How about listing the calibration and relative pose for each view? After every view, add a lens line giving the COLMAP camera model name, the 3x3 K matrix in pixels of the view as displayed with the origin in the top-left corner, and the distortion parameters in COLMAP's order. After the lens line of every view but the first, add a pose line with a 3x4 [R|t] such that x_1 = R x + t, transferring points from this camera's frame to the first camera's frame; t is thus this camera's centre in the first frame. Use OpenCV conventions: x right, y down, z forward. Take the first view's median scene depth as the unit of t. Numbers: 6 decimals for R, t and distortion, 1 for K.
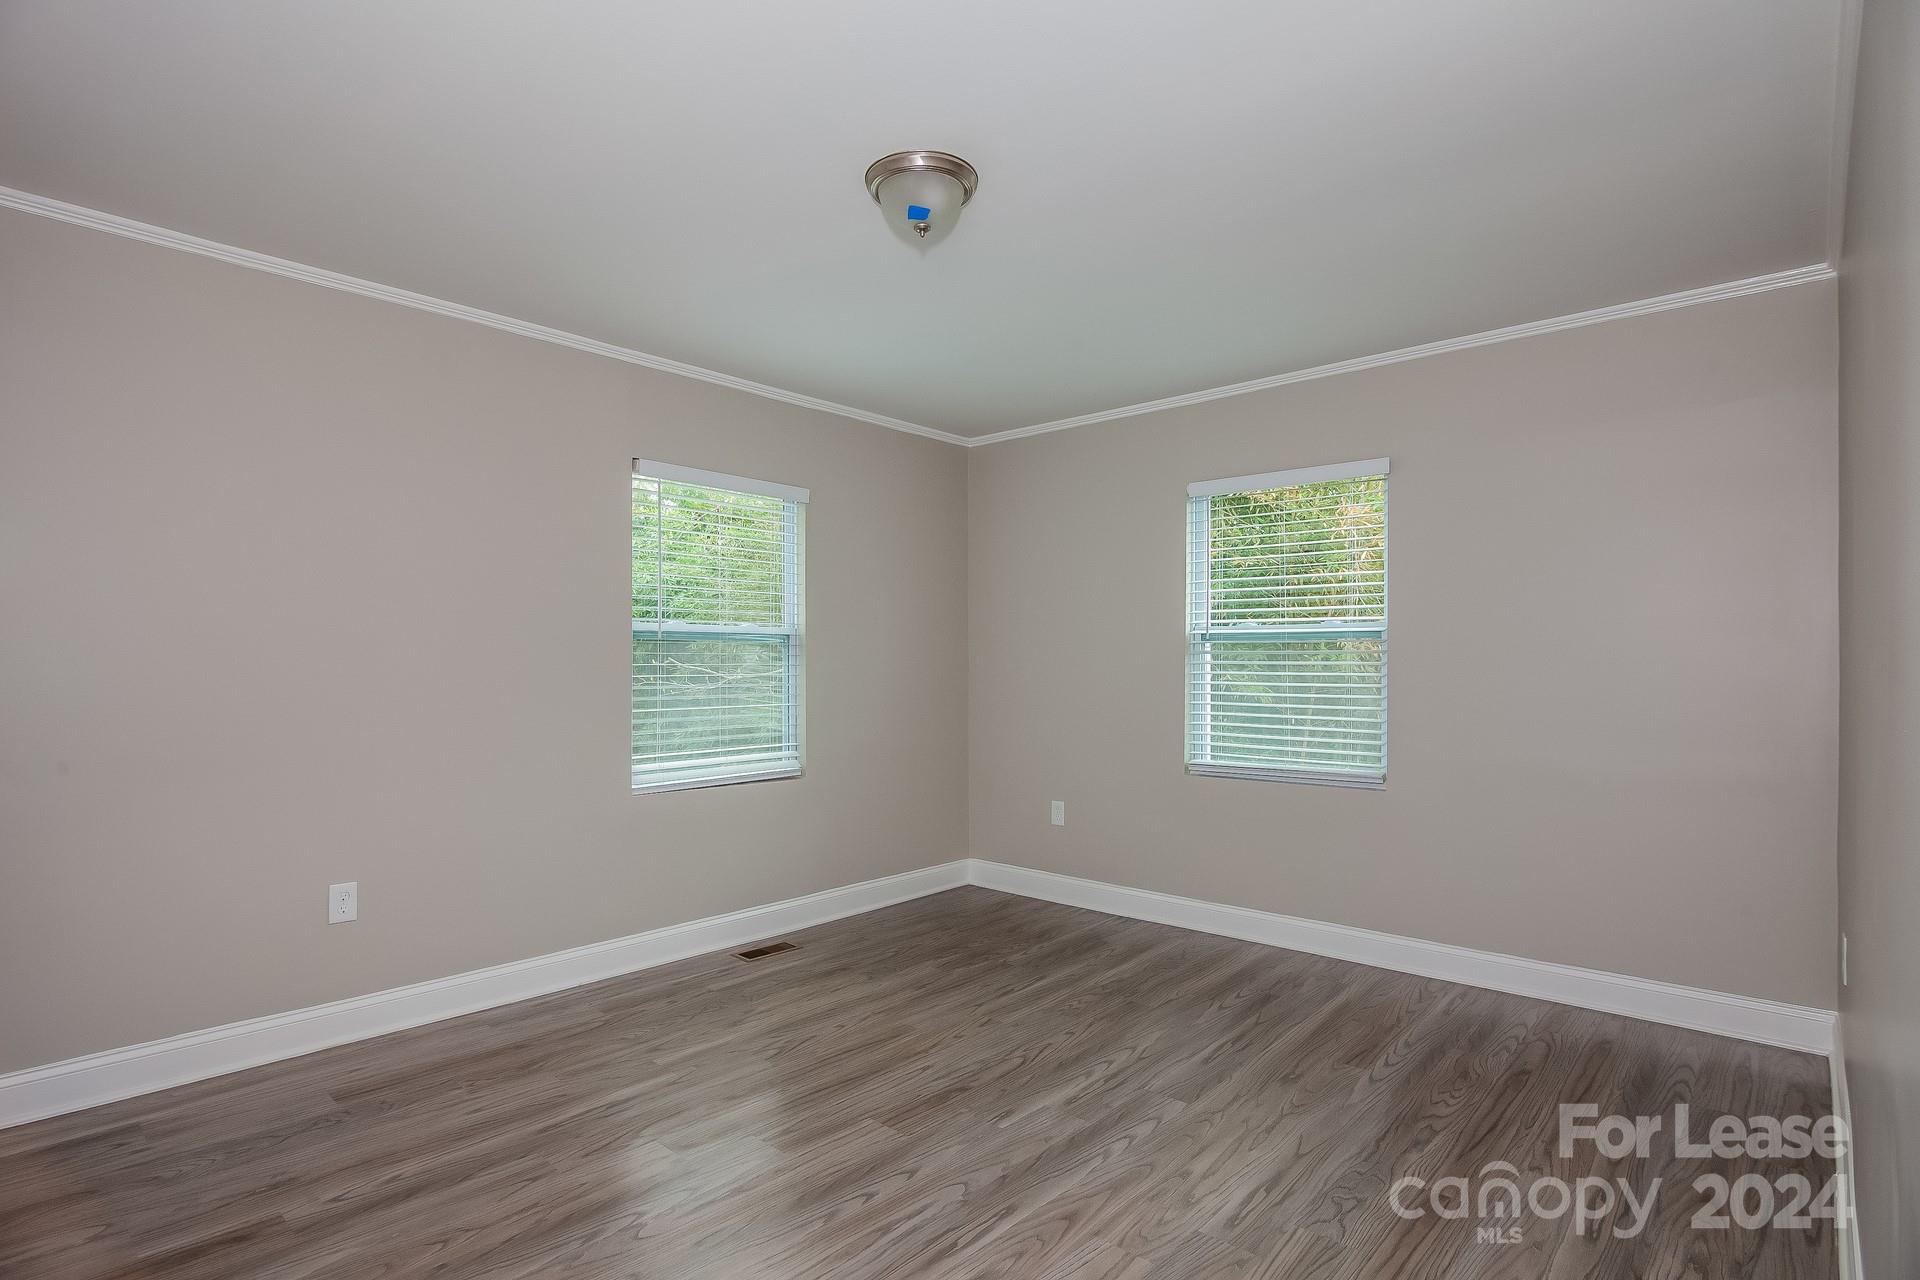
lens RADIAL K [[938.0, 0, 960.0], [0, 938.0, 640.0], [0, 0, 1]] dist [-0.019254, 0.000238]
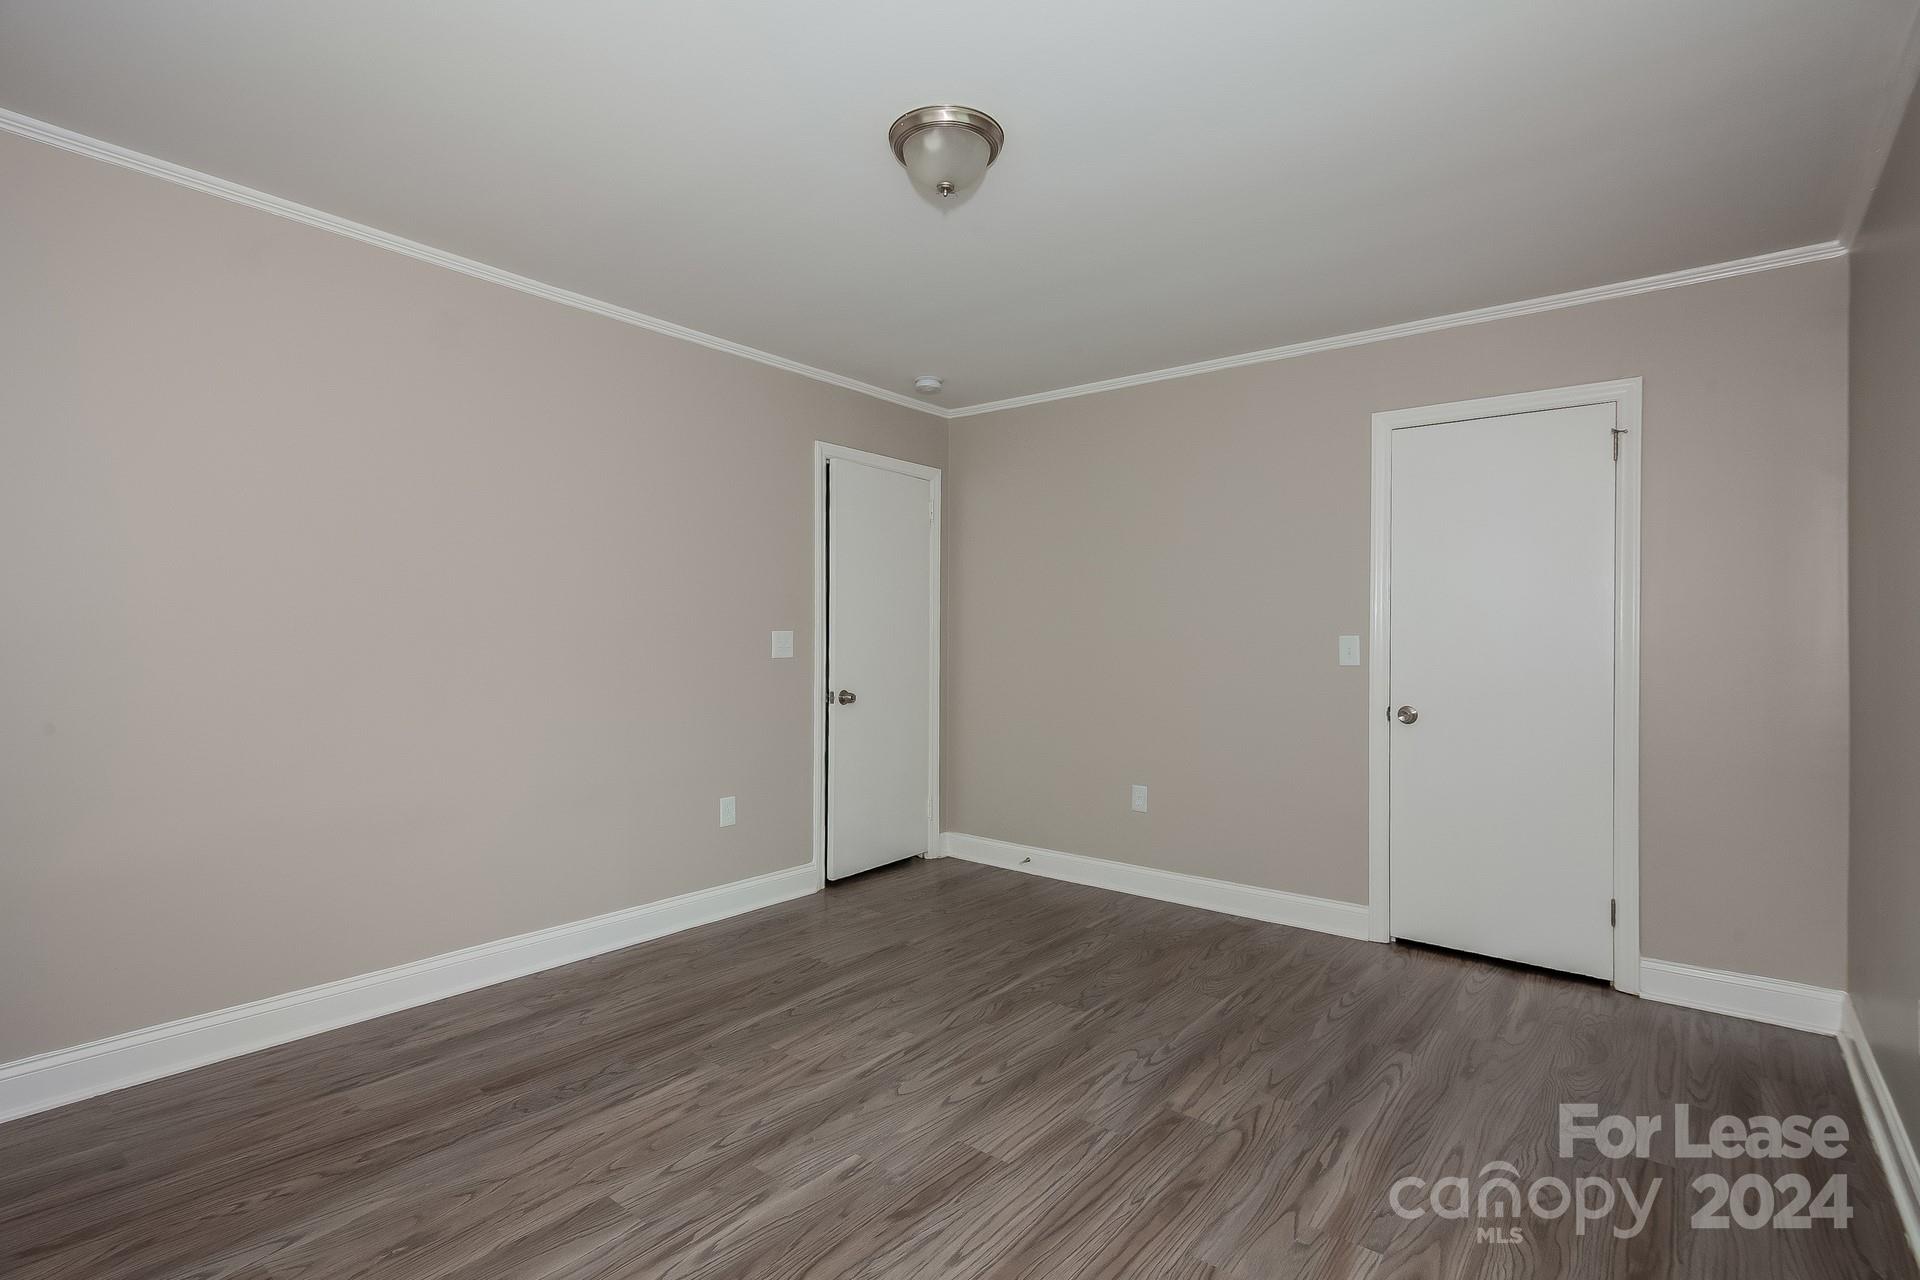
lens RADIAL K [[938.0, 0, 960.0], [0, 938.0, 640.0], [0, 0, 1]] dist [-0.019254, 0.000238]
pose [[-0.998008, -0.012279, -0.061886, 0.006797], [-0.010346, 0.999451, -0.031463, 0.061684], [0.062239, -0.030760, -0.997587, 1.979384]]
